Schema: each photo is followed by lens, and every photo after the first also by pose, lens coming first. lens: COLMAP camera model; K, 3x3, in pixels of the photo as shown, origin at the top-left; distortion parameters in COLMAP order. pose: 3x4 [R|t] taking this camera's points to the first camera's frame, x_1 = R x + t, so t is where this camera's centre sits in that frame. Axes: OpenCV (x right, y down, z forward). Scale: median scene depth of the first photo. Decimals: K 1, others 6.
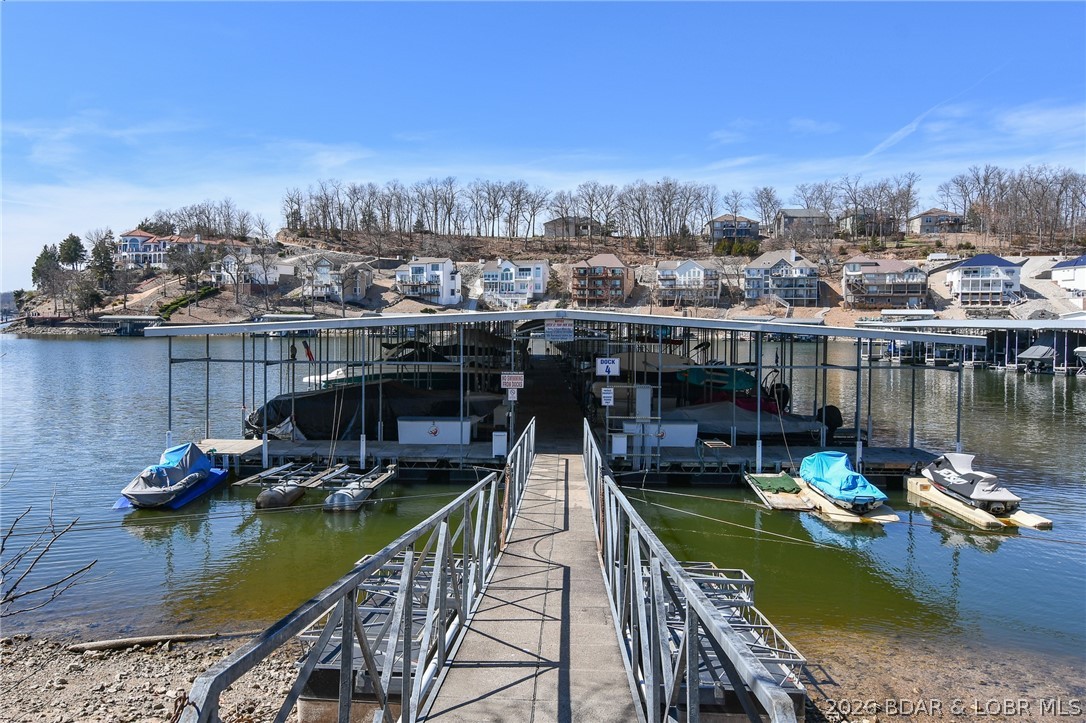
lens RADIAL K [[755.9, 0, 543.0], [0, 755.9, 361.5], [0, 0, 1]] dist [0.000002, -0.000031]
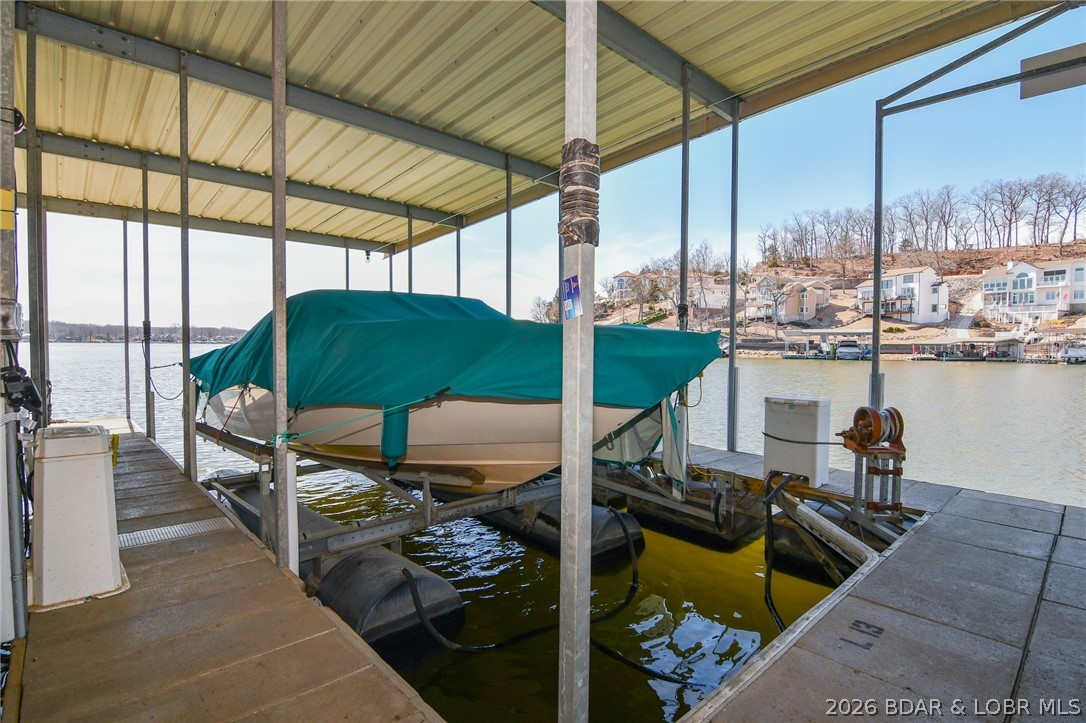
lens RADIAL K [[522.2, 0, 543.0], [0, 522.2, 361.5], [0, 0, 1]] dist [0.000269, -0.013060]
pose [[0.683572, 0.018466, -0.729649, 0.002978], [-0.043449, 0.998937, -0.015424, -0.006416], [0.728589, 0.042246, 0.683648, 0.302760]]
